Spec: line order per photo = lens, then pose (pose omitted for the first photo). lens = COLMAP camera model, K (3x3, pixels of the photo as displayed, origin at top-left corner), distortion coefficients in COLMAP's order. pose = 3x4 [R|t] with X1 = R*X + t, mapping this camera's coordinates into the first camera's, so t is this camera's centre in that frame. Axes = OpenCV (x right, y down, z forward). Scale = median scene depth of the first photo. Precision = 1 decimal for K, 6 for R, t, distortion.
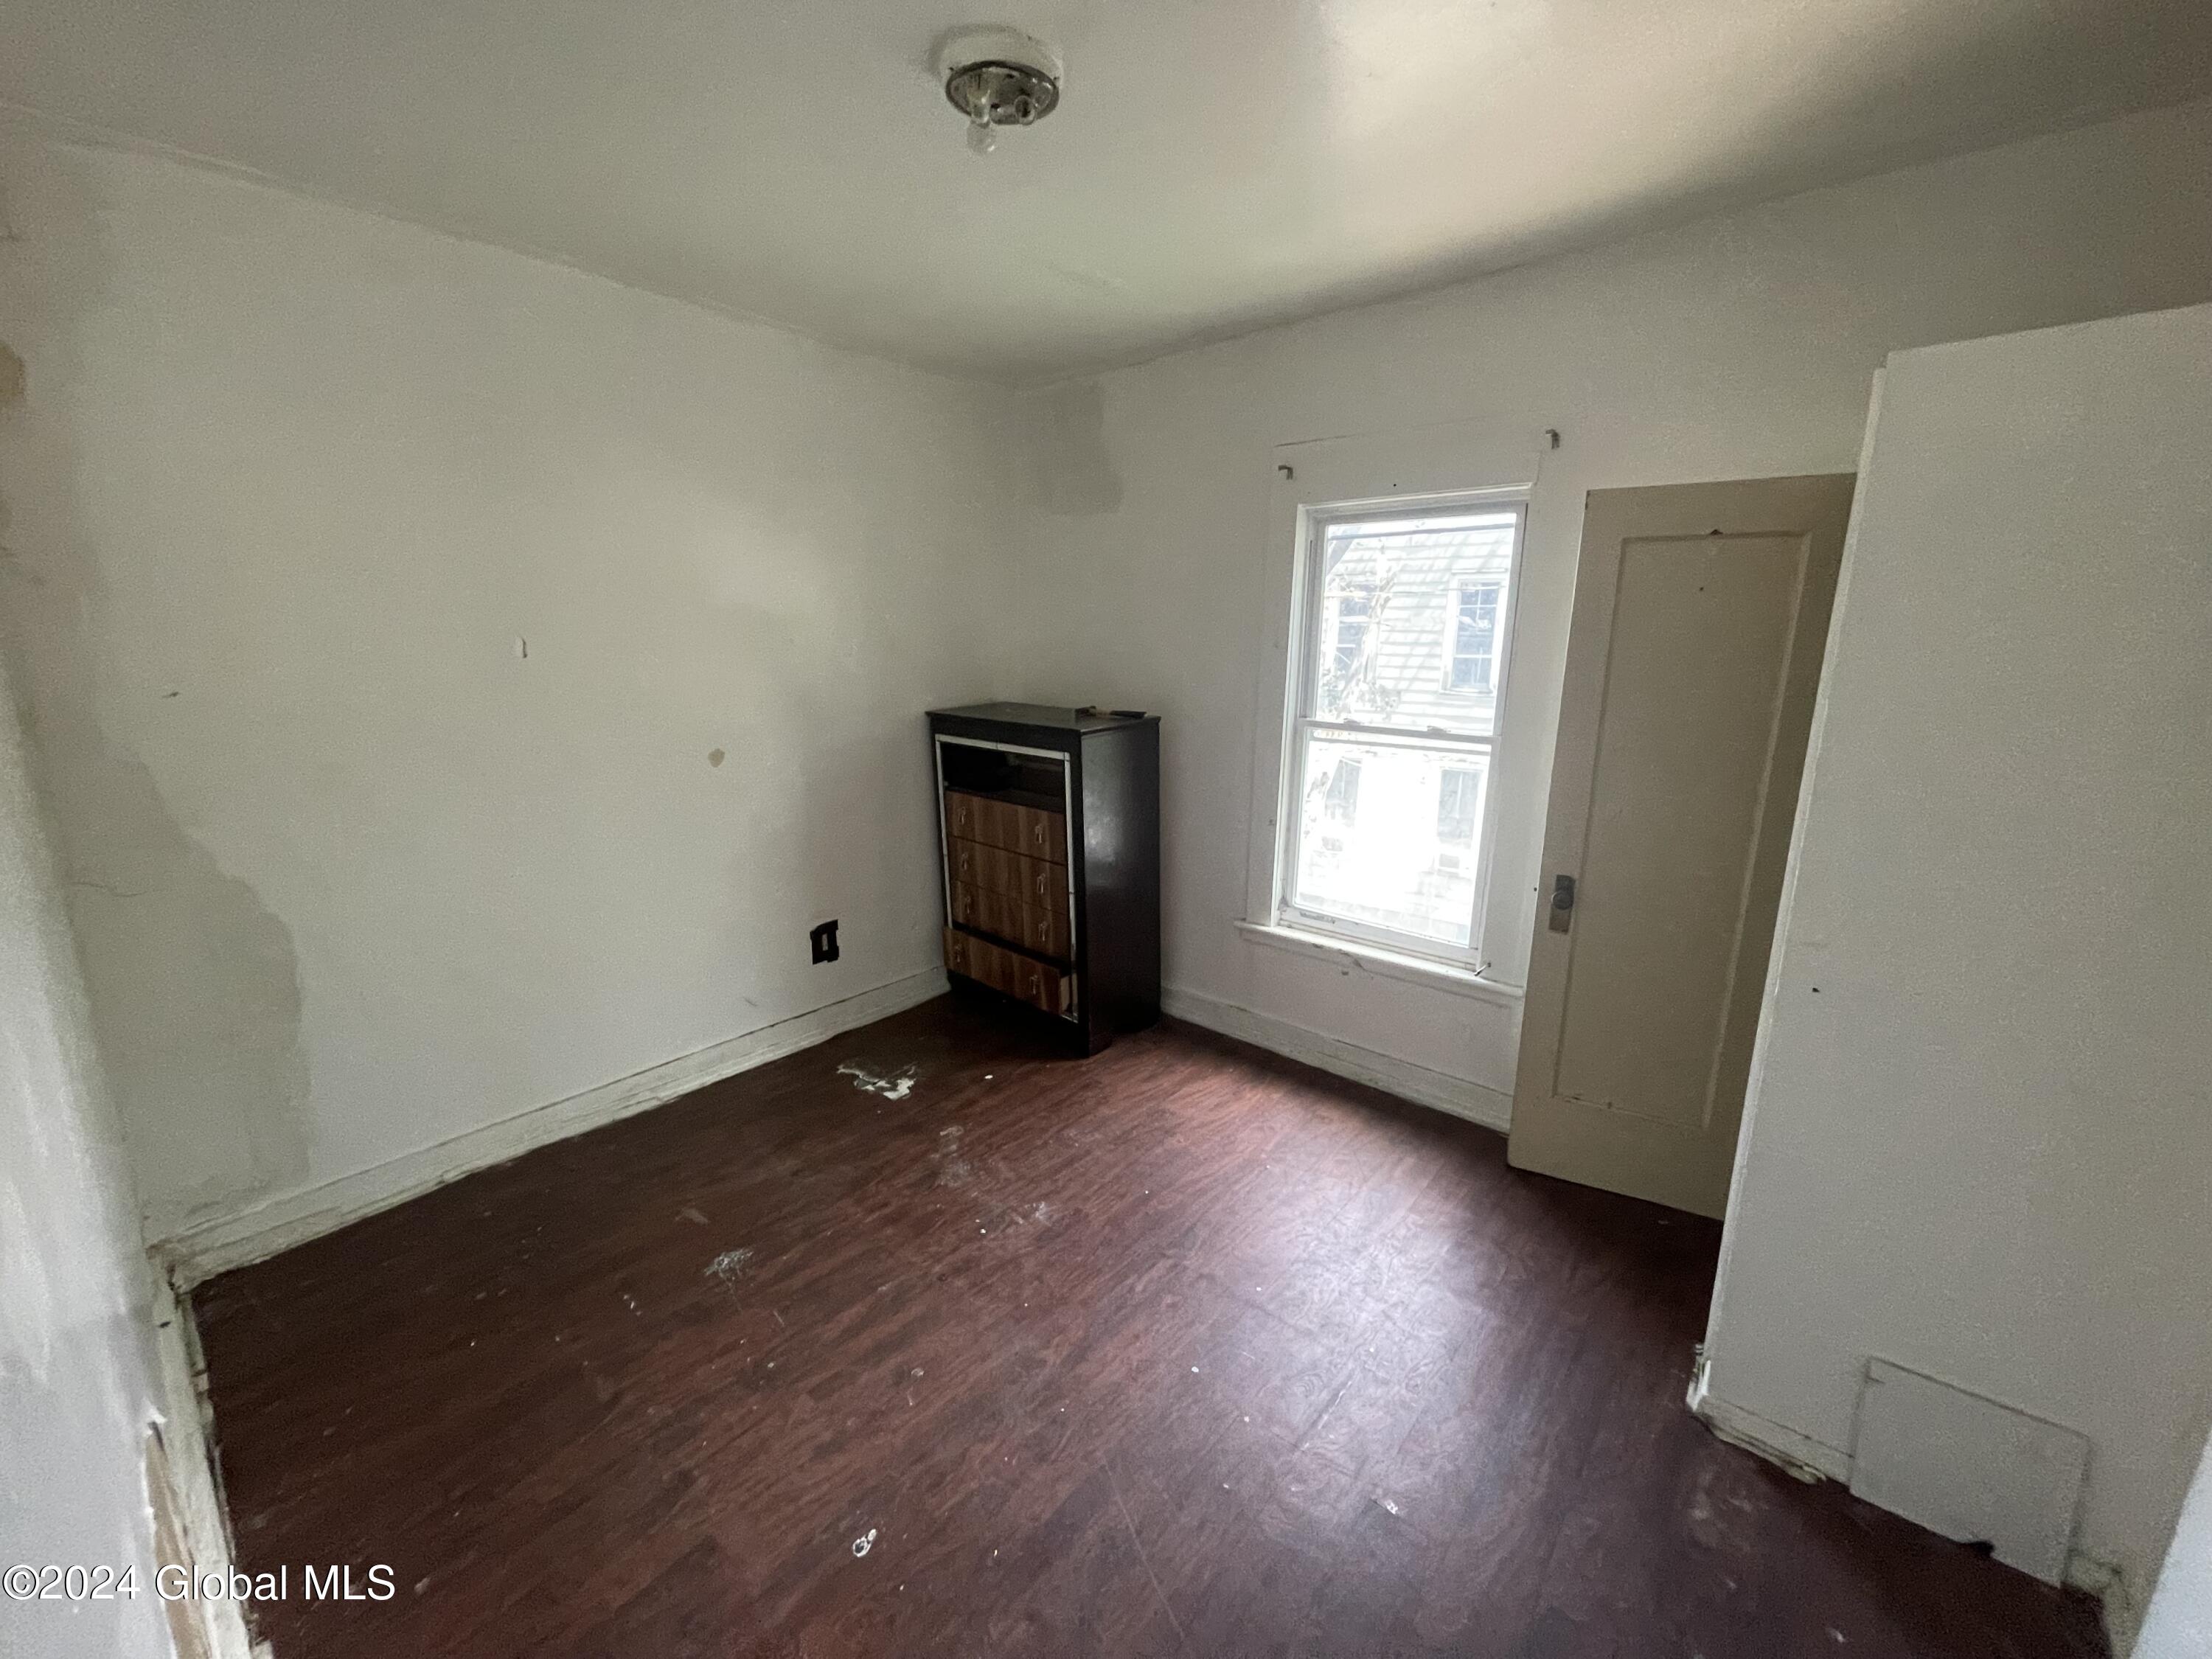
lens RADIAL K [[893.6, 0, 1098.6], [0, 893.6, 835.6], [0, 0, 1]] dist [0.000396, 0.000225]
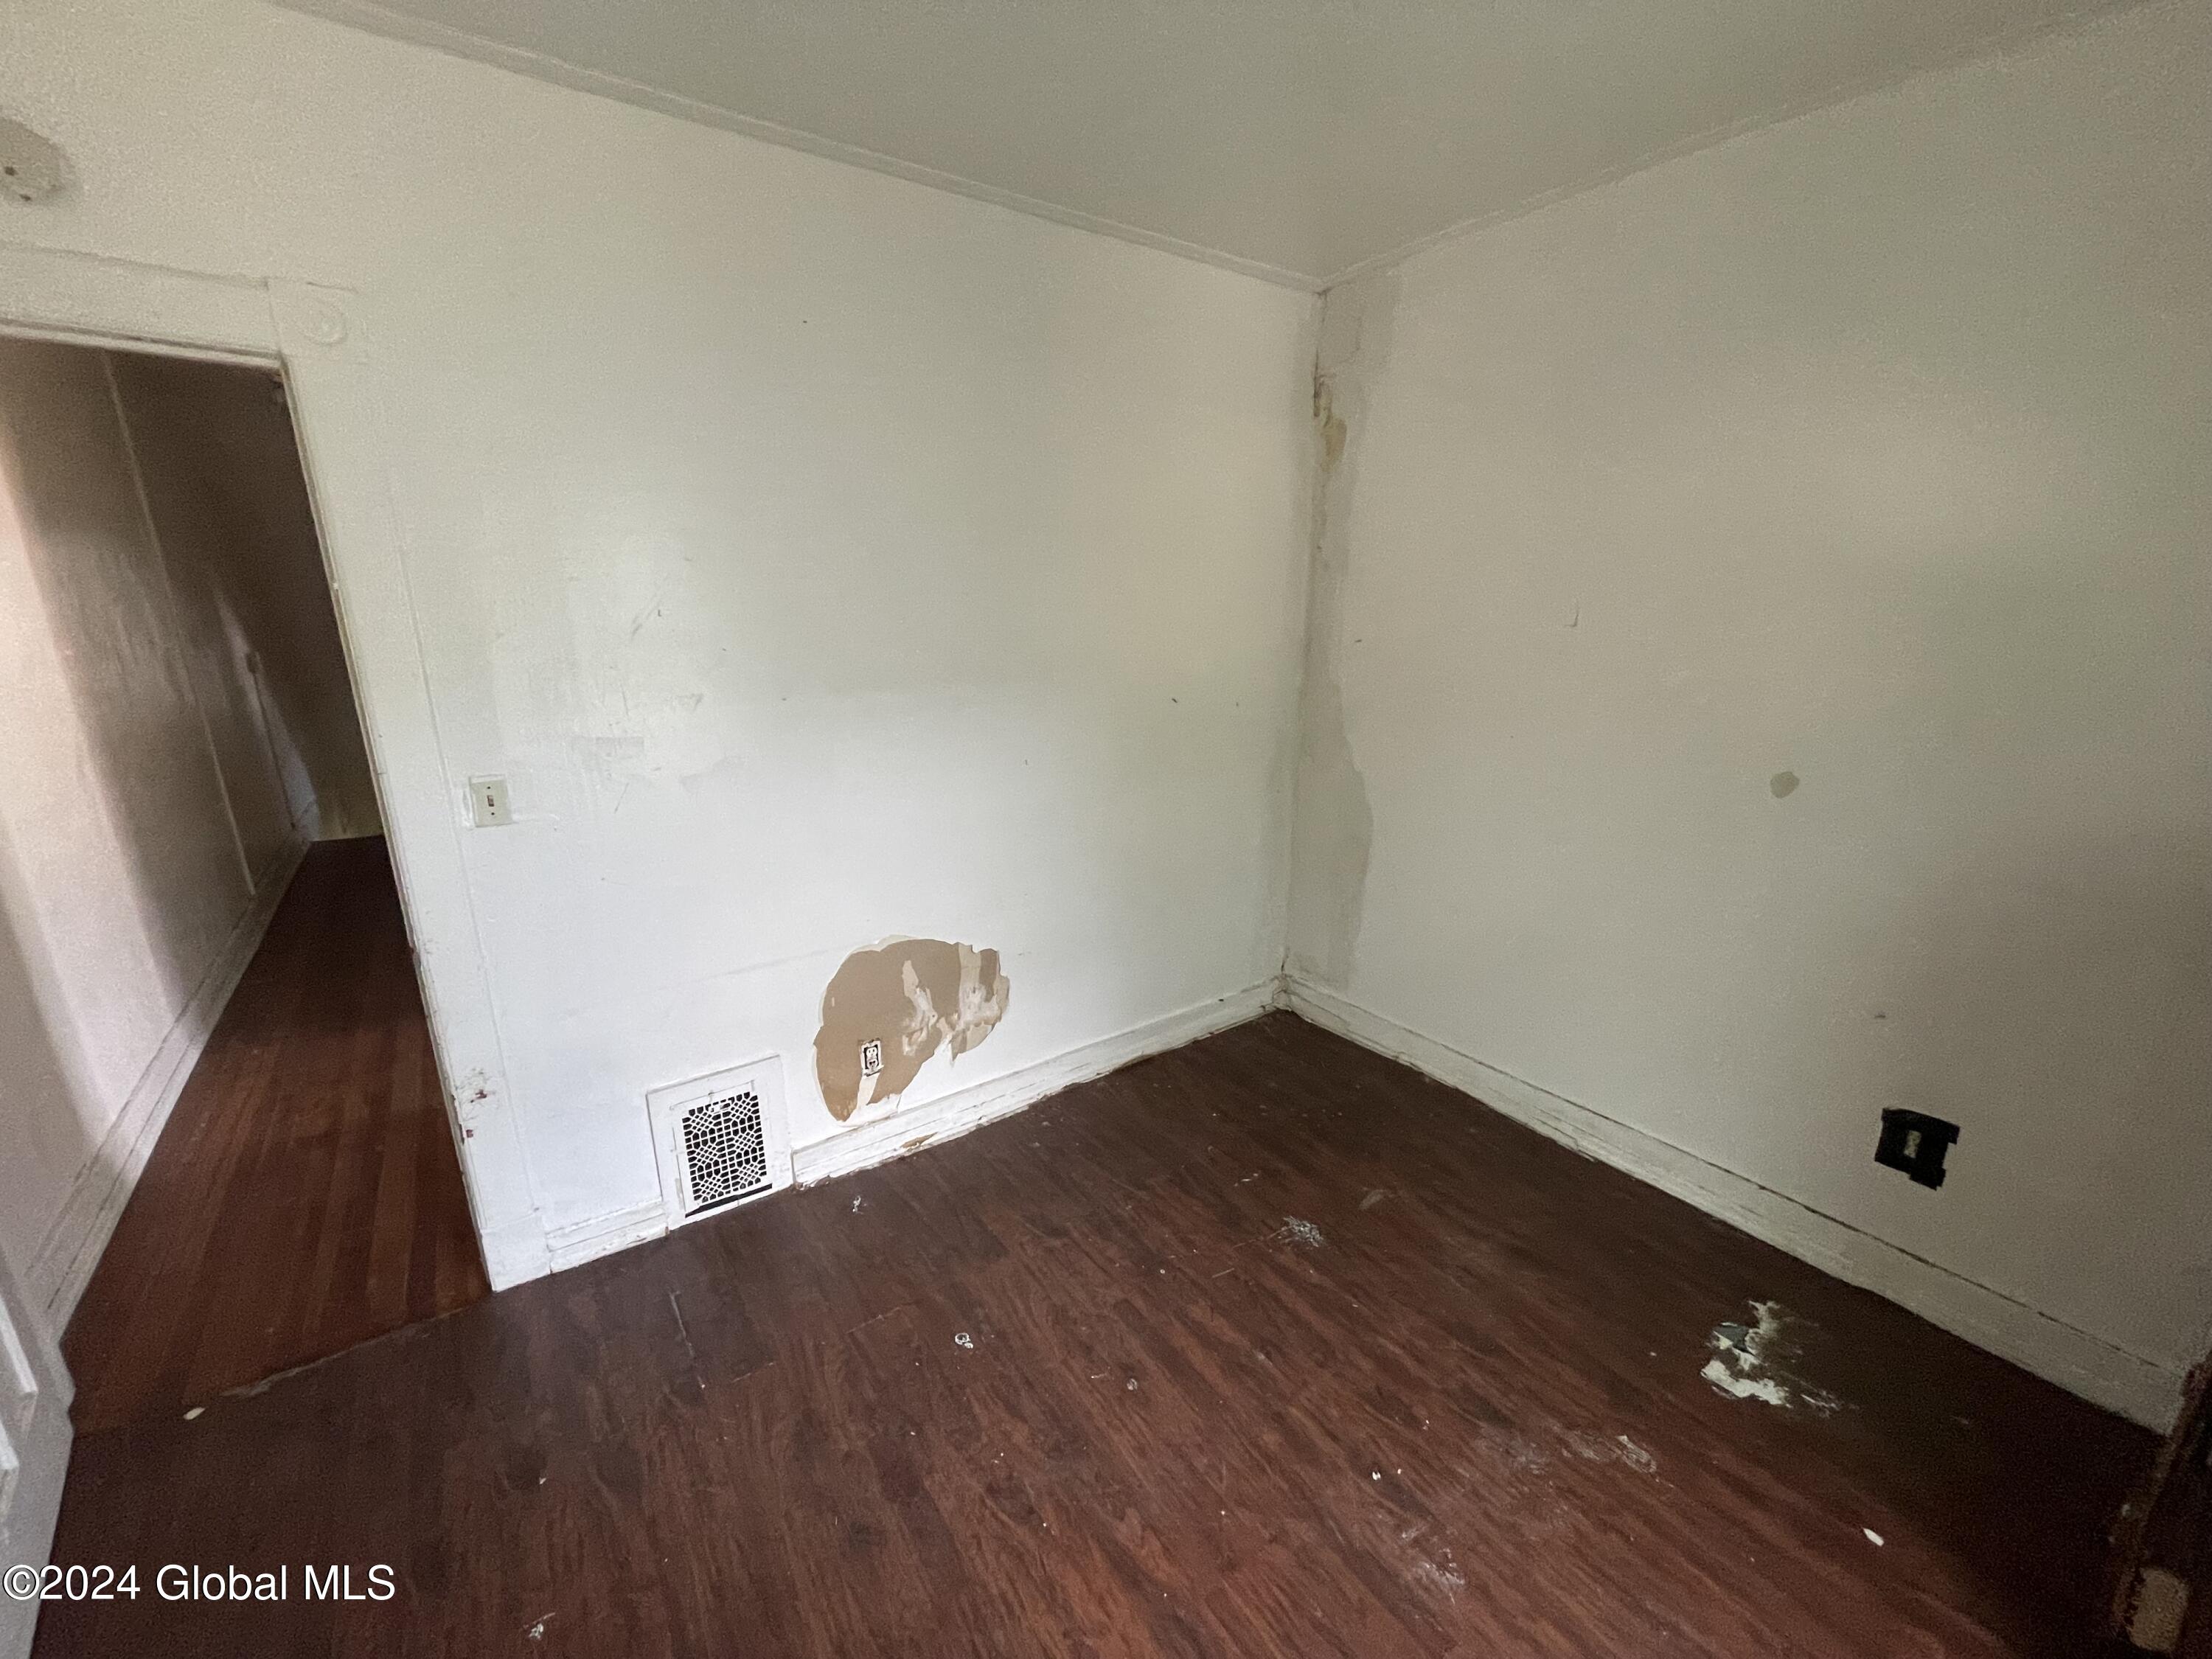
lens RADIAL K [[893.6, 0, 1096.2], [0, 893.6, 834.9], [0, 0, 1]] dist [0.000396, 0.000225]
pose [[-0.233086, 0.255313, -0.938342, 0.452291], [-0.218852, 0.926395, 0.306426, -0.186655], [0.947510, 0.276781, -0.160054, 0.779416]]
